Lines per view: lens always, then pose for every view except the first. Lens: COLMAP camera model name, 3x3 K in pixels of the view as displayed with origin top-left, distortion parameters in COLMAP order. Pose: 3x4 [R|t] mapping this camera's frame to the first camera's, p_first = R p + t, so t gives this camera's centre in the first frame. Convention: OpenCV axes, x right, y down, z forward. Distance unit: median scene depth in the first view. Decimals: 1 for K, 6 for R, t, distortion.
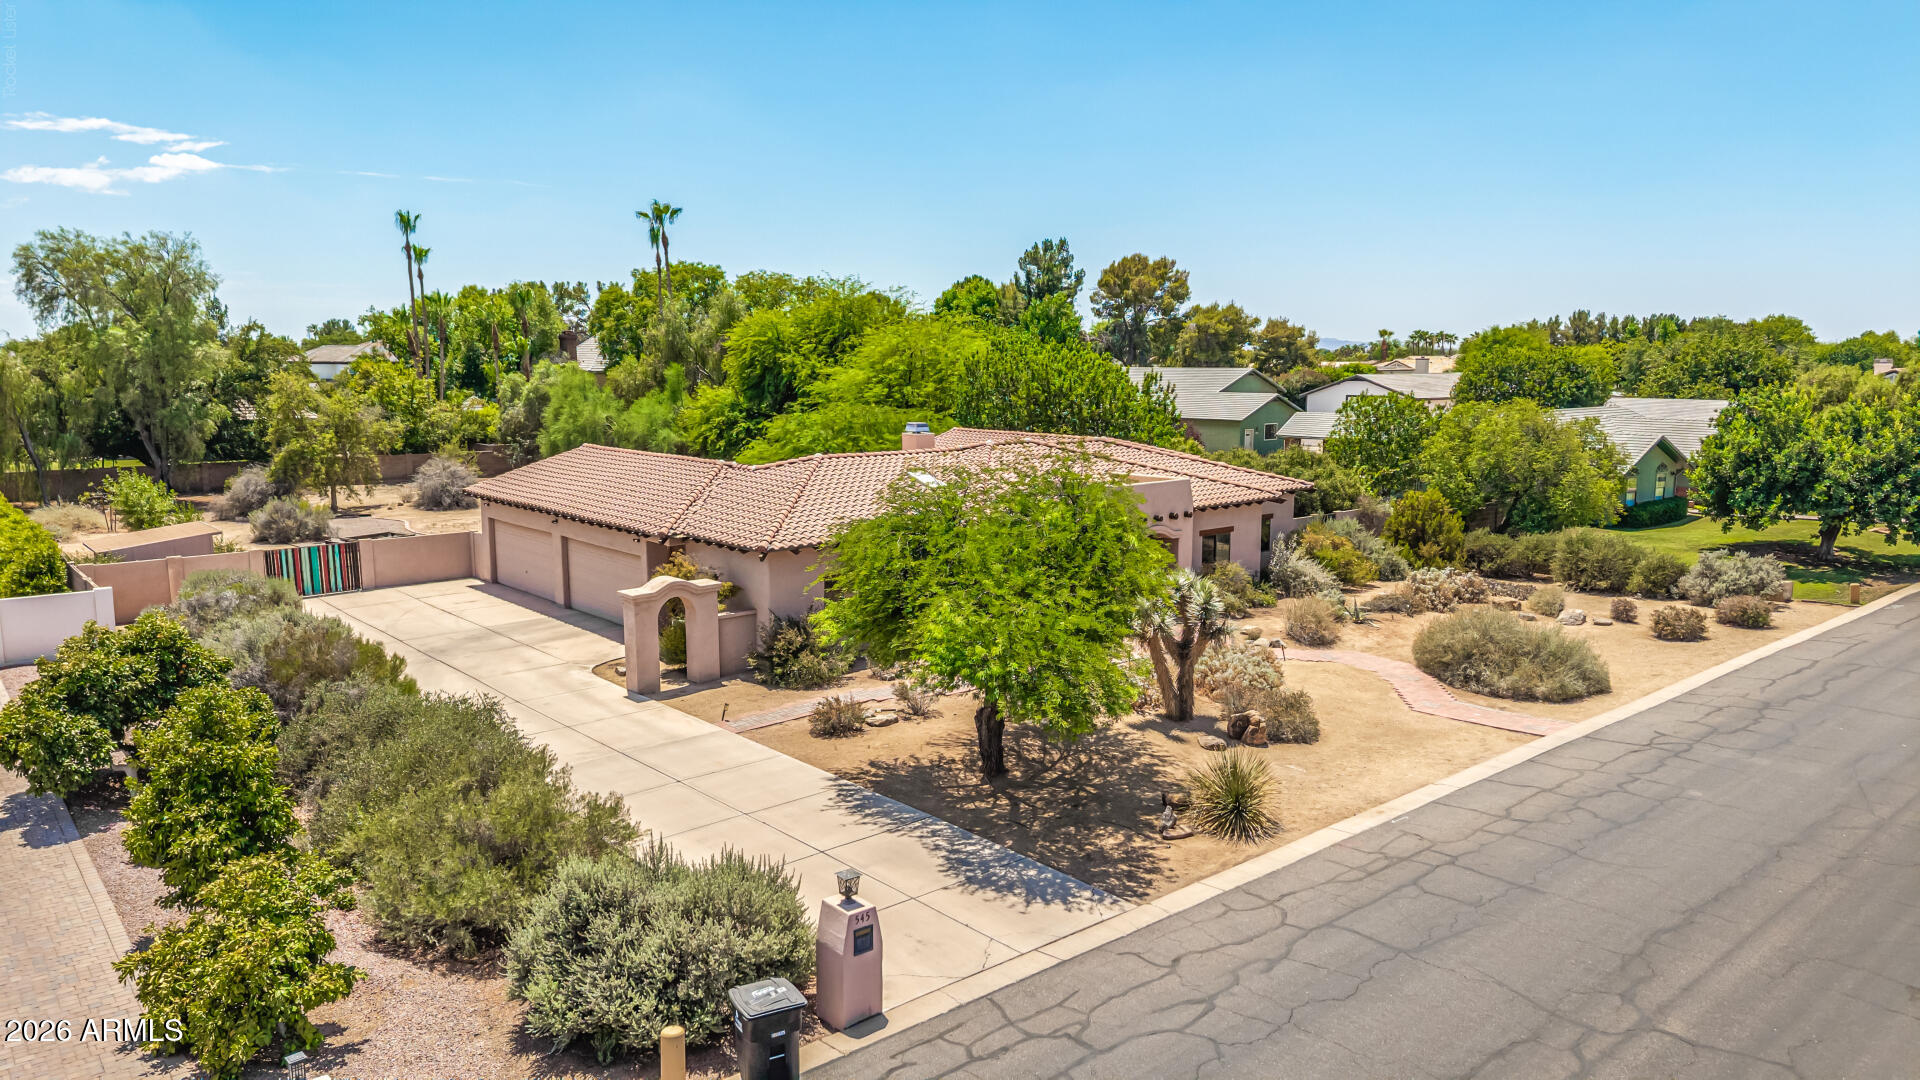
lens RADIAL K [[1263.4, 0, 959.0], [0, 1263.4, 540.4], [0, 0, 1]] dist [0.056056, -0.085217]
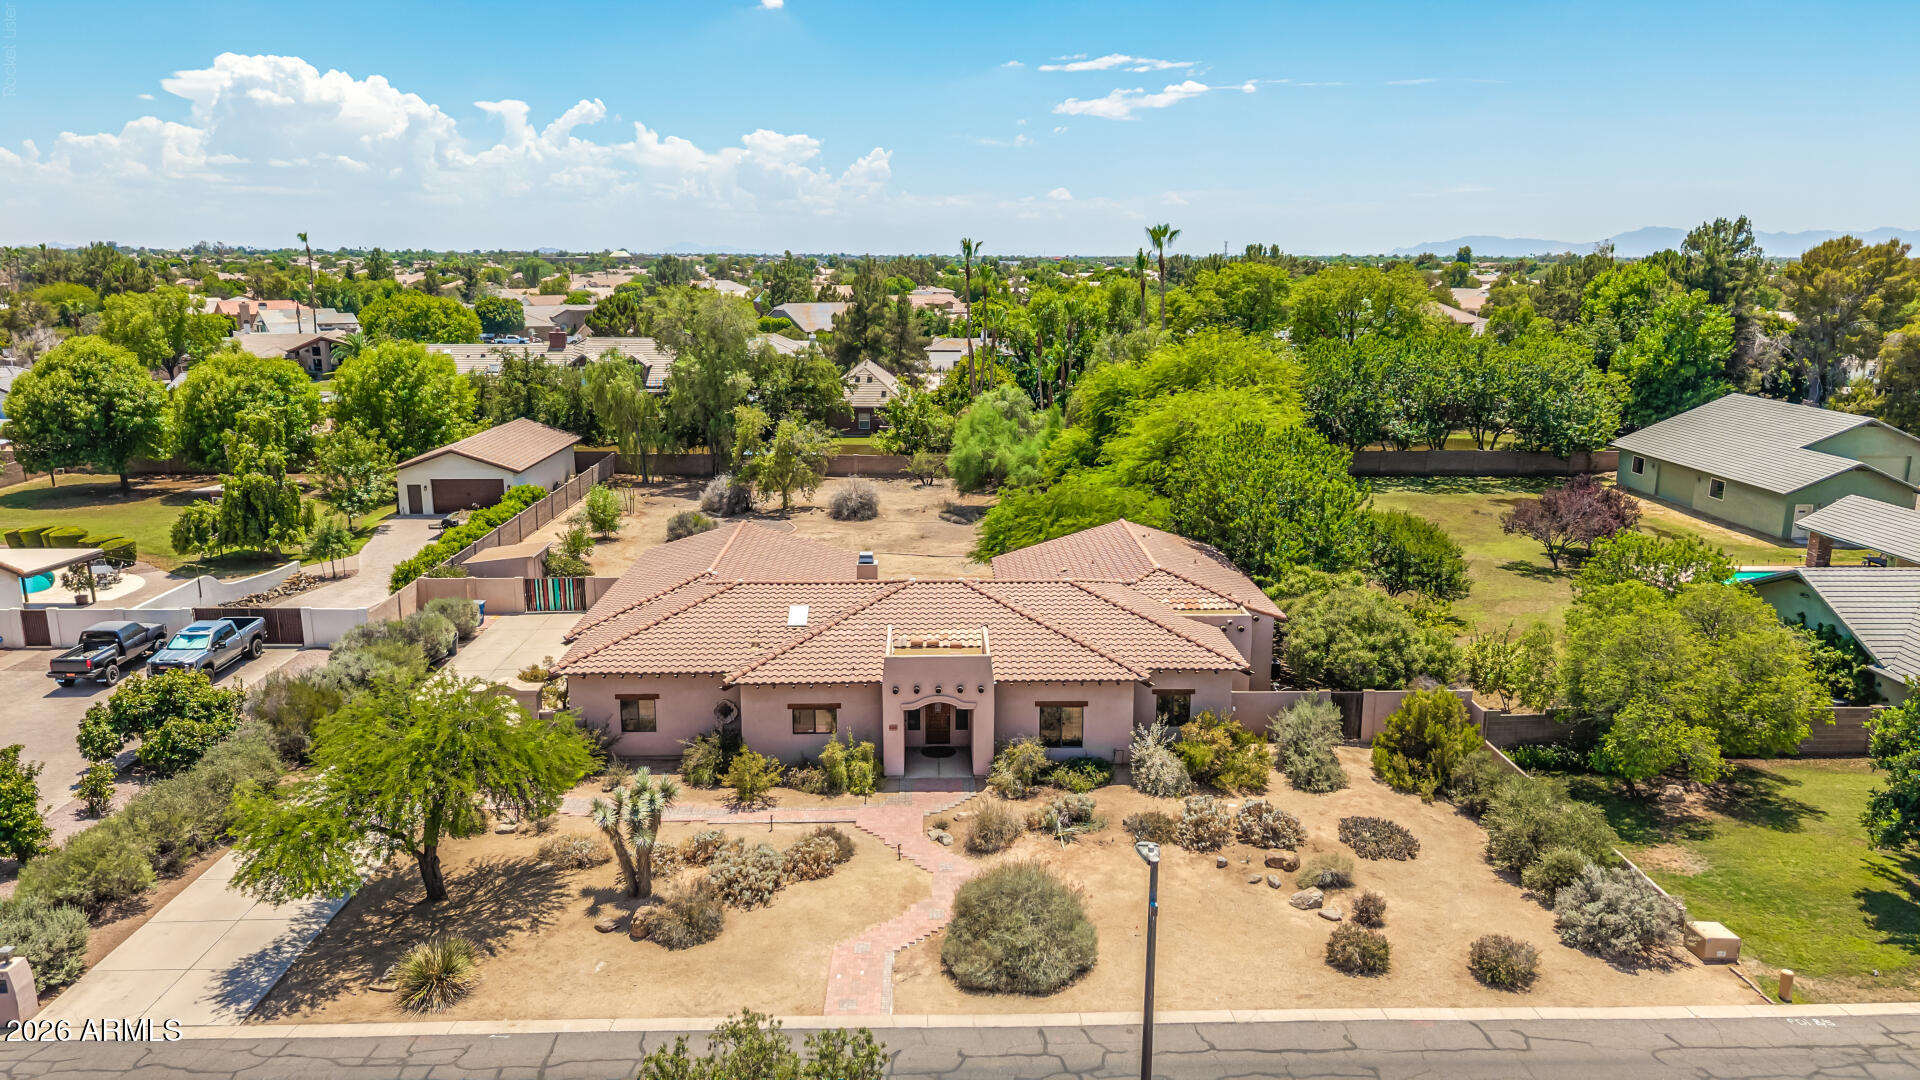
lens RADIAL K [[1268.7, 0, 961.4], [0, 1268.7, 541.6], [0, 0, 1]] dist [0.054393, -0.061713]
pose [[0.778042, 0.137156, -0.613057, 1.116616], [-0.094250, 0.990315, 0.101945, -0.348135], [0.621102, -0.021537, 0.783433, 0.230897]]
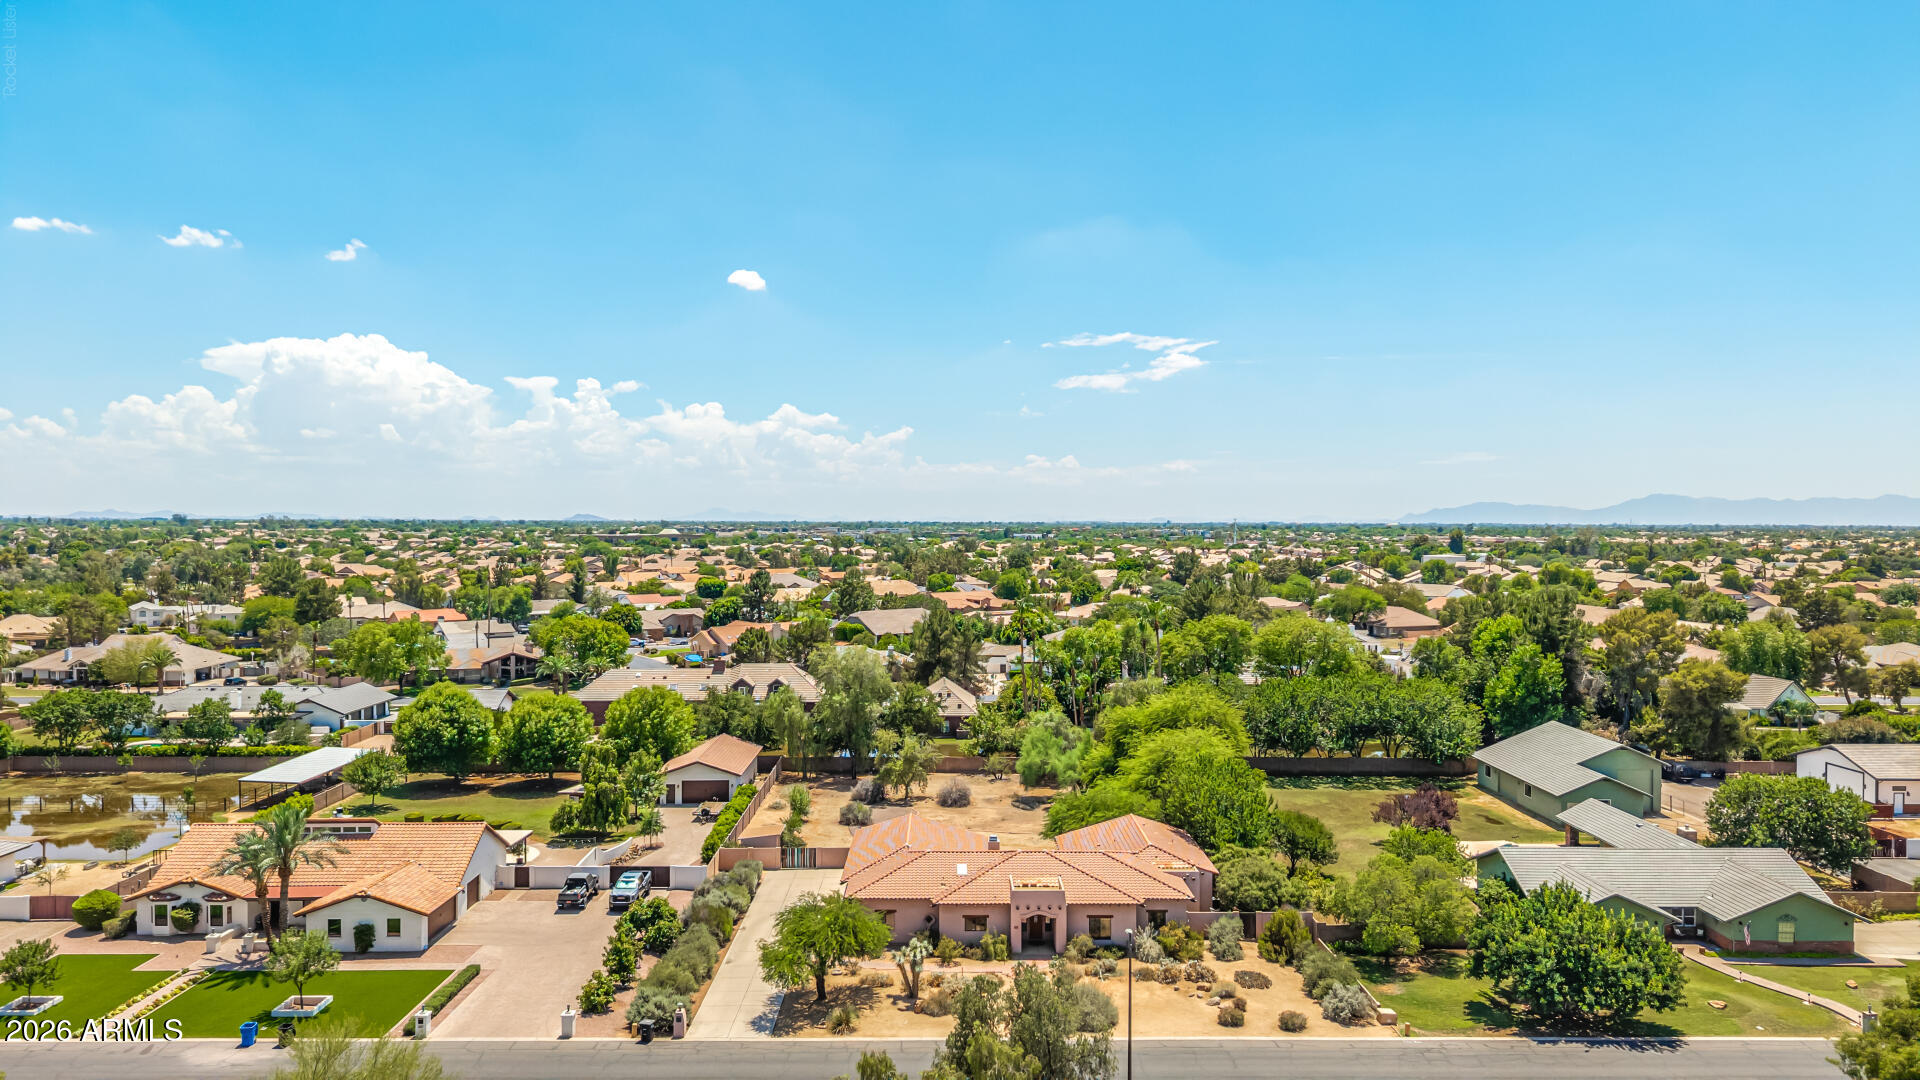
lens RADIAL K [[1268.7, 0, 961.4], [0, 1268.7, 541.6], [0, 0, 1]] dist [0.054393, -0.061713]
pose [[0.767936, 0.010329, -0.640443, 1.983062], [-0.095896, 0.990455, -0.099011, -0.562031], [0.633307, 0.137450, 0.761597, -1.145537]]
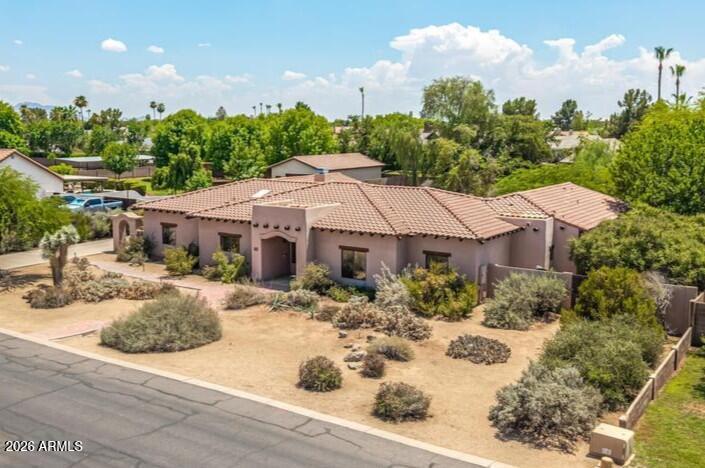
lens RADIAL K [[746.4, 0, 303.1], [0, 746.4, 232.8], [0, 0, 1]] dist [0.110011, -0.326486]
pose [[0.237893, 0.135201, -0.961836, 1.567715], [-0.145449, 0.984057, 0.102351, -0.164803], [0.960339, 0.115549, 0.253765, 1.057233]]
